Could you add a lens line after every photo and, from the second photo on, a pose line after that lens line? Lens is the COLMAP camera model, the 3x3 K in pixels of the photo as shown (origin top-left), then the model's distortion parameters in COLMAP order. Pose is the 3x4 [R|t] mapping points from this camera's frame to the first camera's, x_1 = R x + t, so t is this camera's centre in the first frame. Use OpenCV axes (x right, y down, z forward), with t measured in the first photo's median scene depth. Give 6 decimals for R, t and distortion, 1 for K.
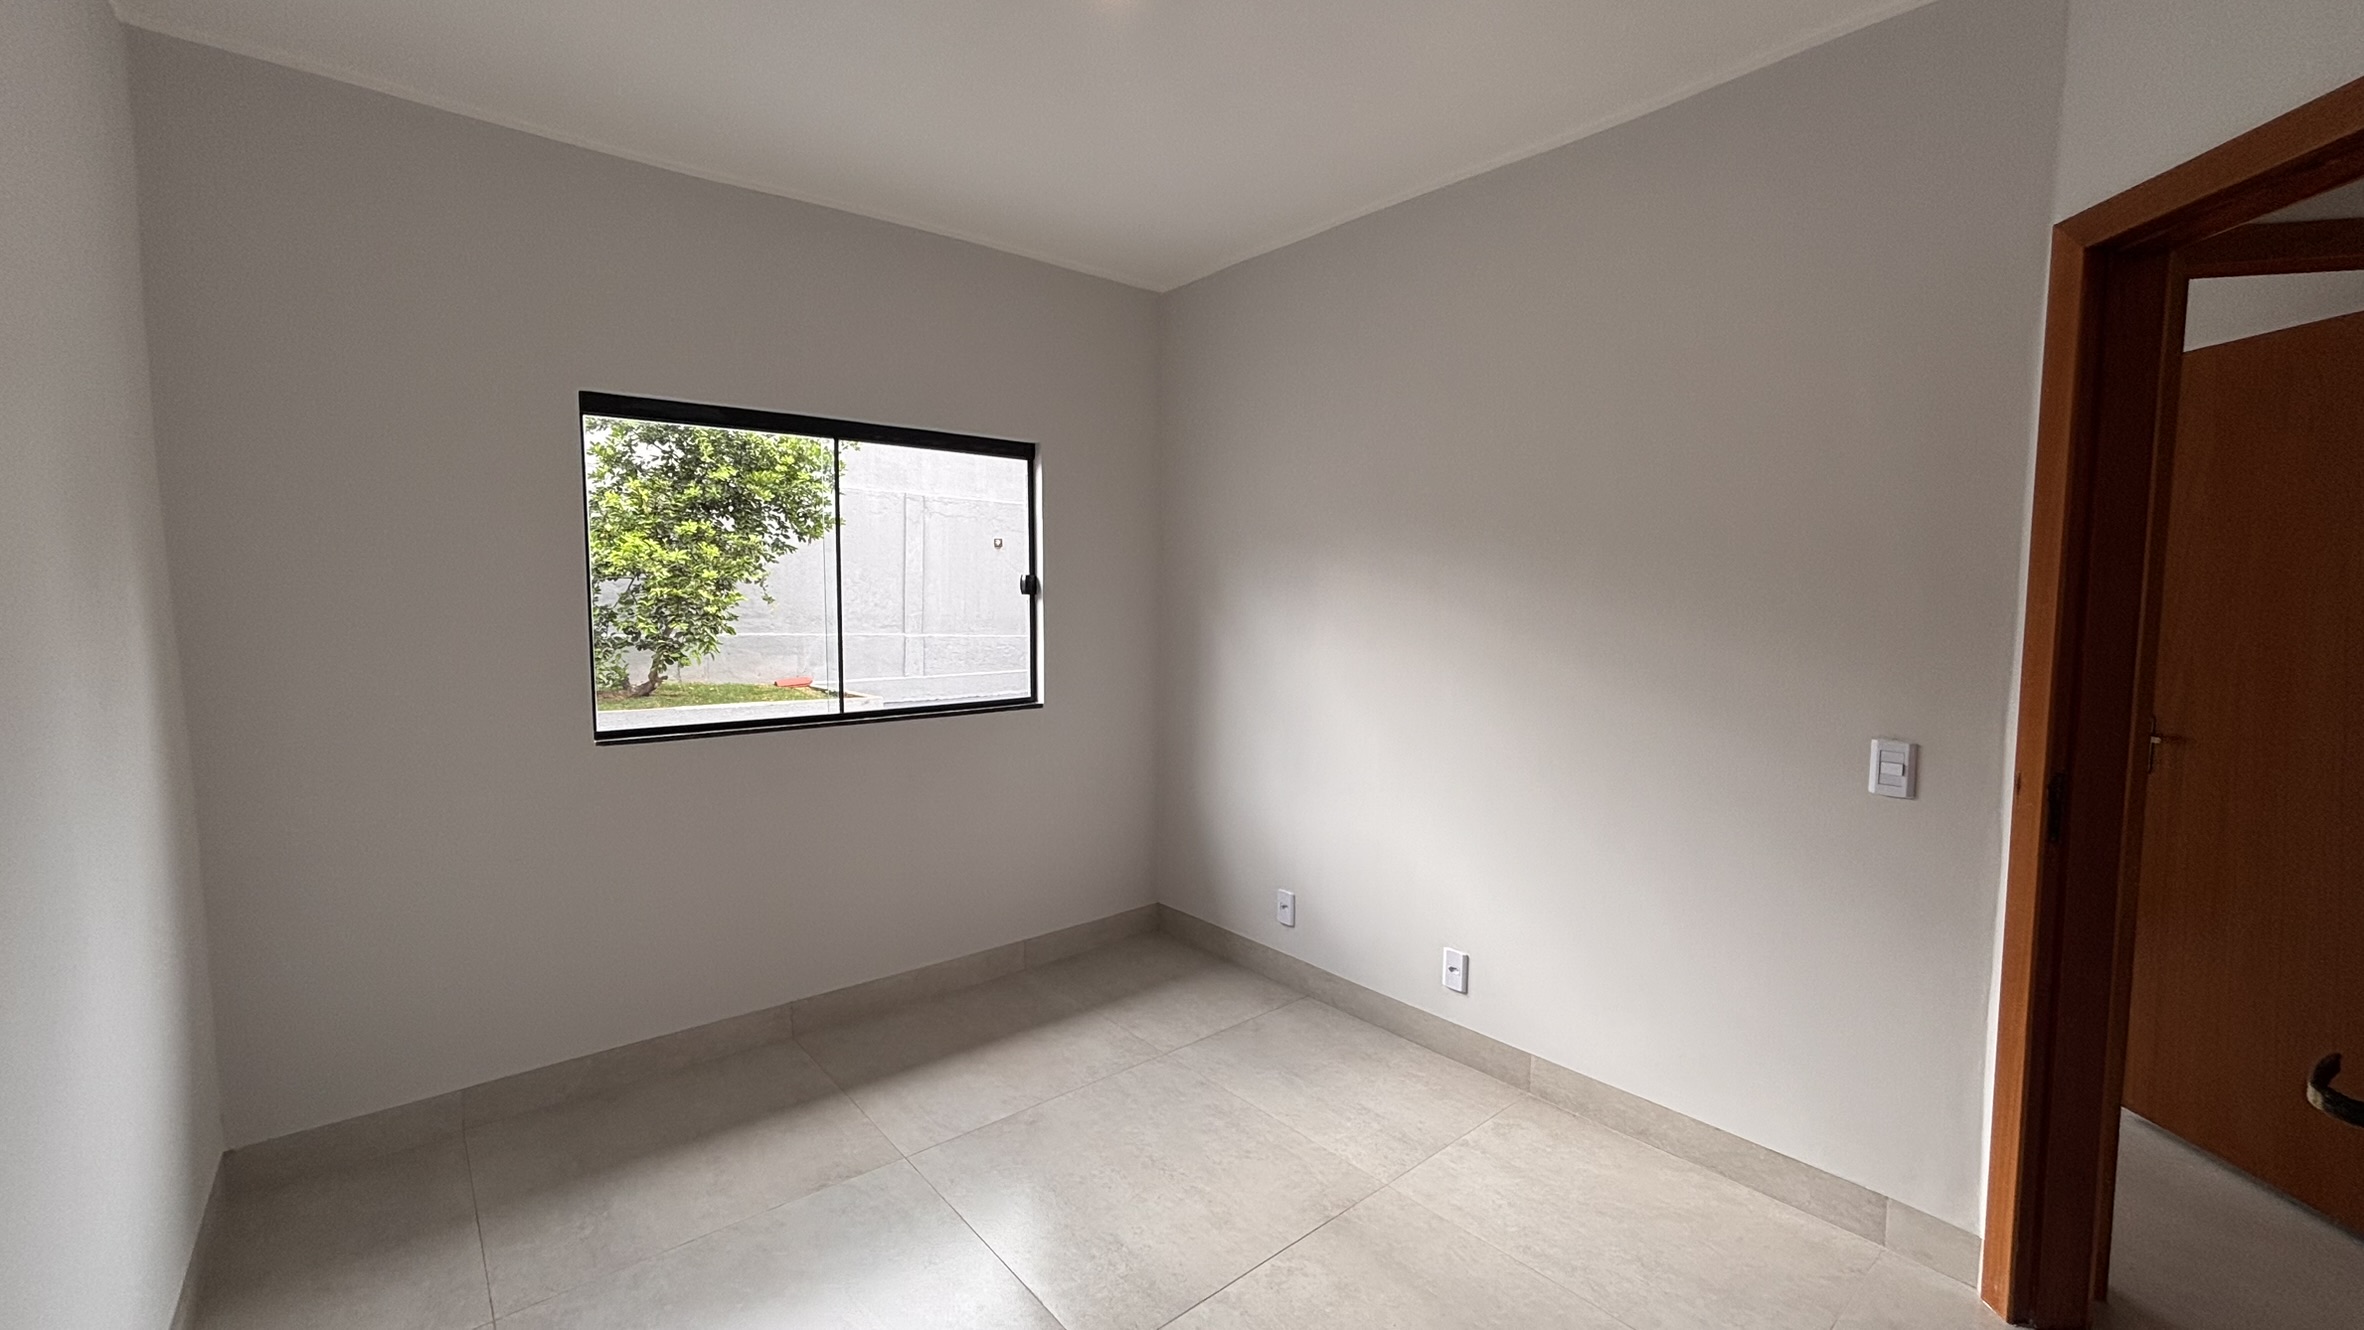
lens RADIAL K [[959.3, 0, 1183.3], [0, 959.3, 667.1], [0, 0, 1]] dist [-0.000711, -0.000065]
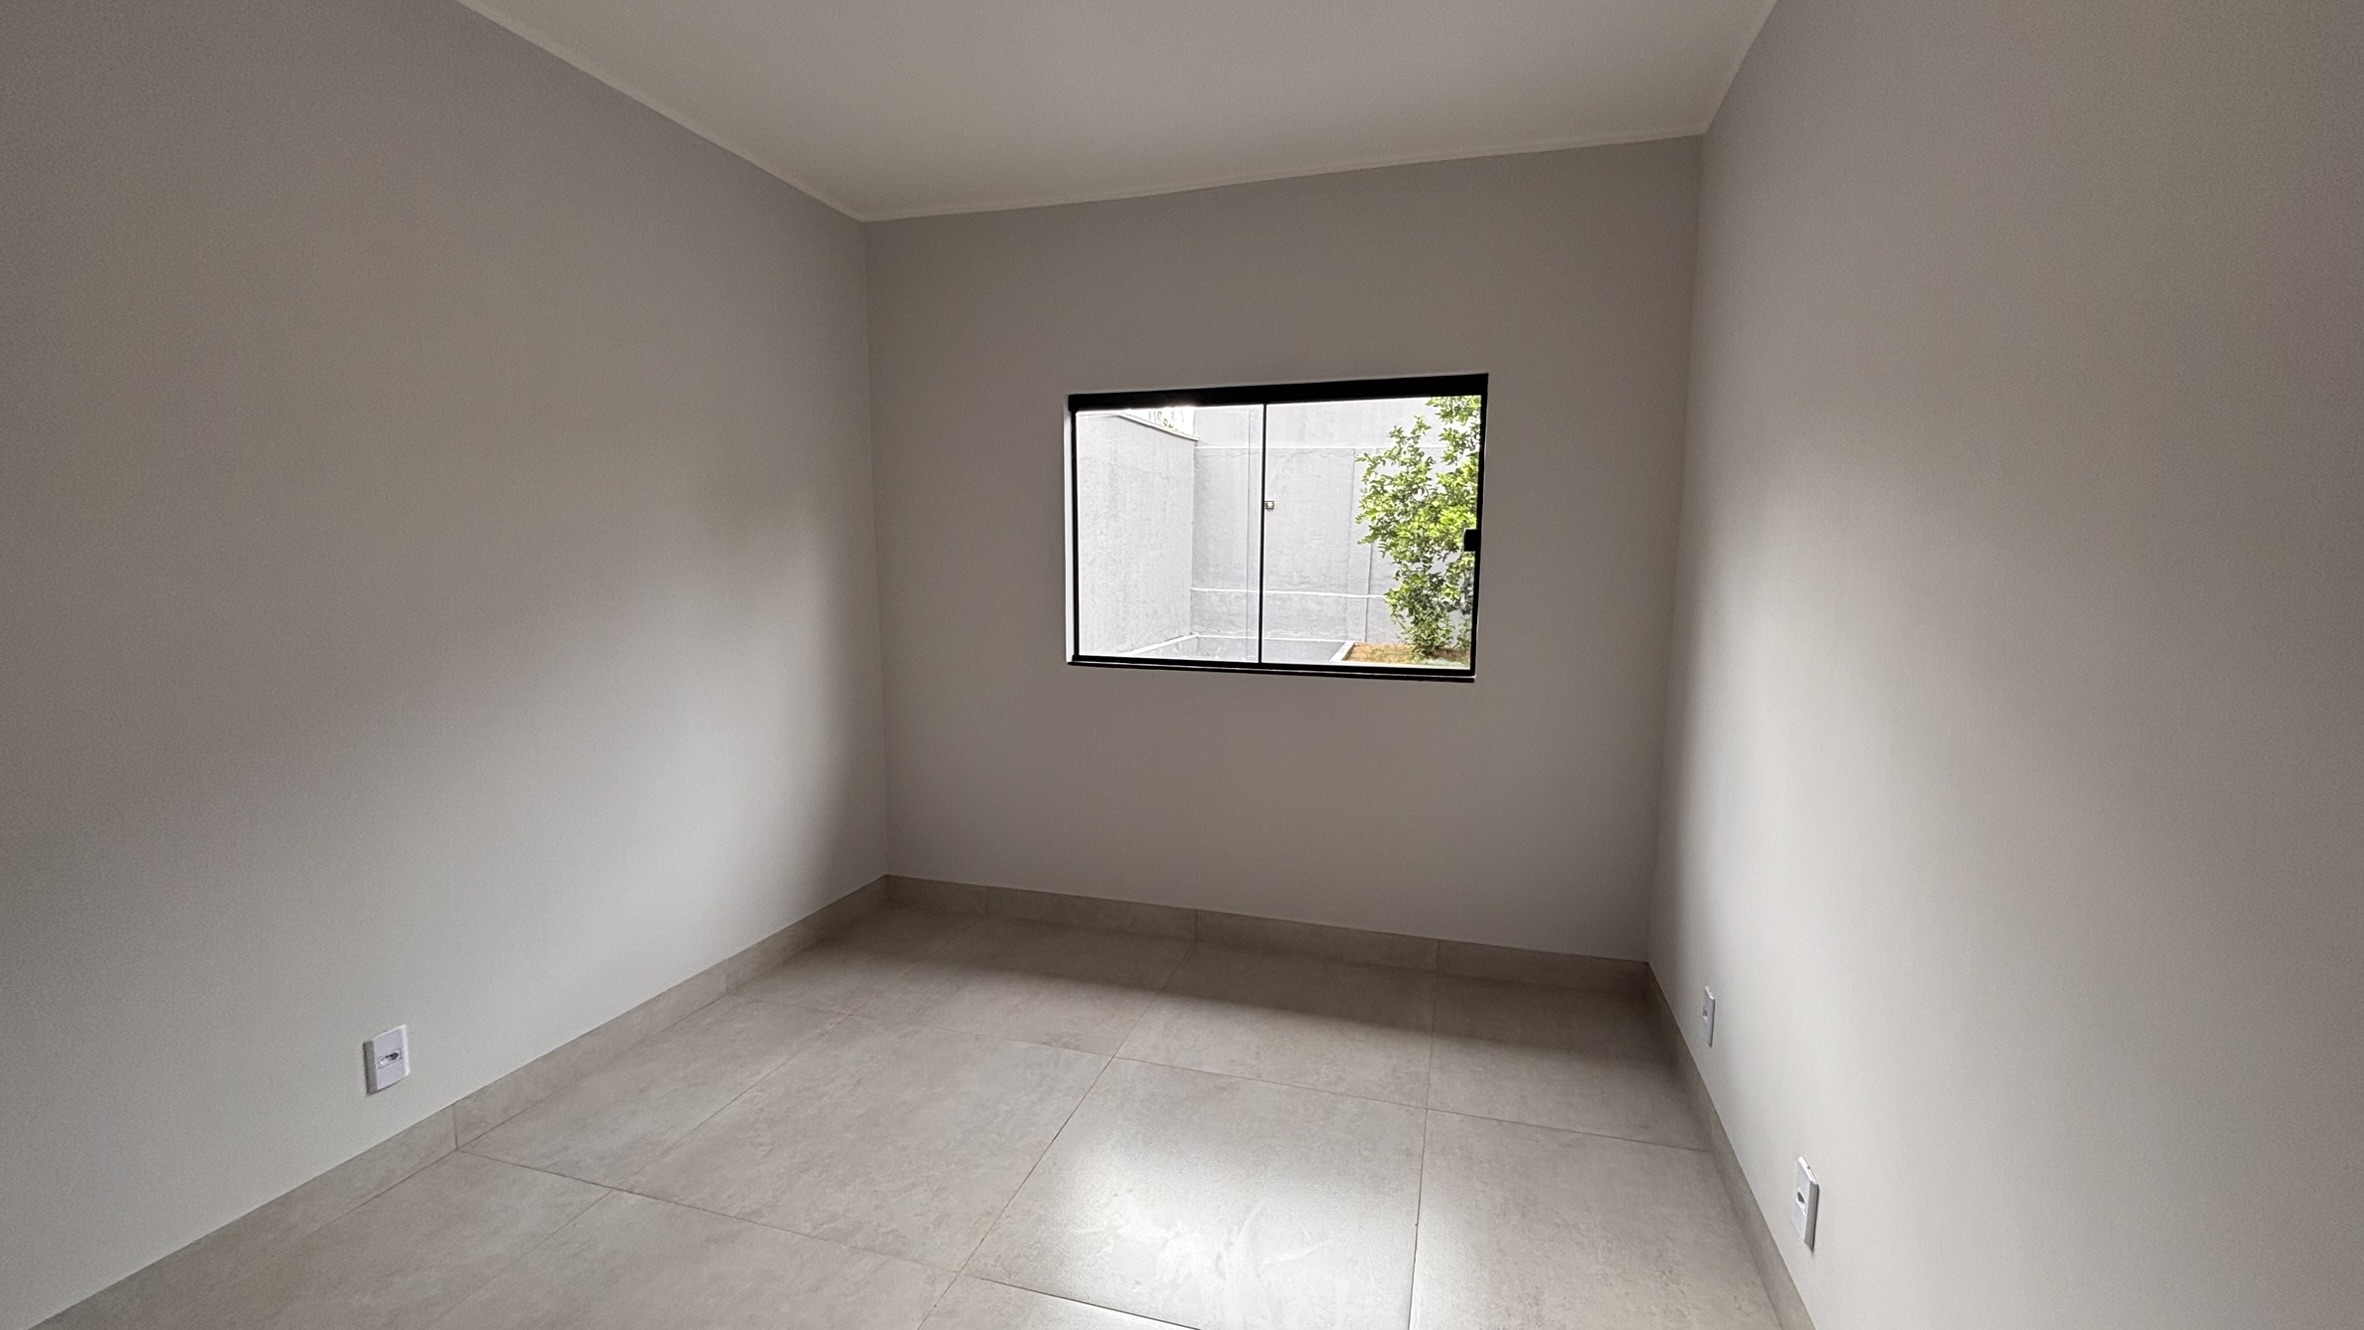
lens RADIAL K [[959.3, 0, 1190.6], [0, 959.3, 665.9], [0, 0, 1]] dist [-0.000711, -0.000065]
pose [[0.545210, 0.089151, -0.833545, 0.503984], [-0.070437, 0.995685, 0.060421, -0.007678], [0.835335, 0.025770, 0.549137, 0.359287]]
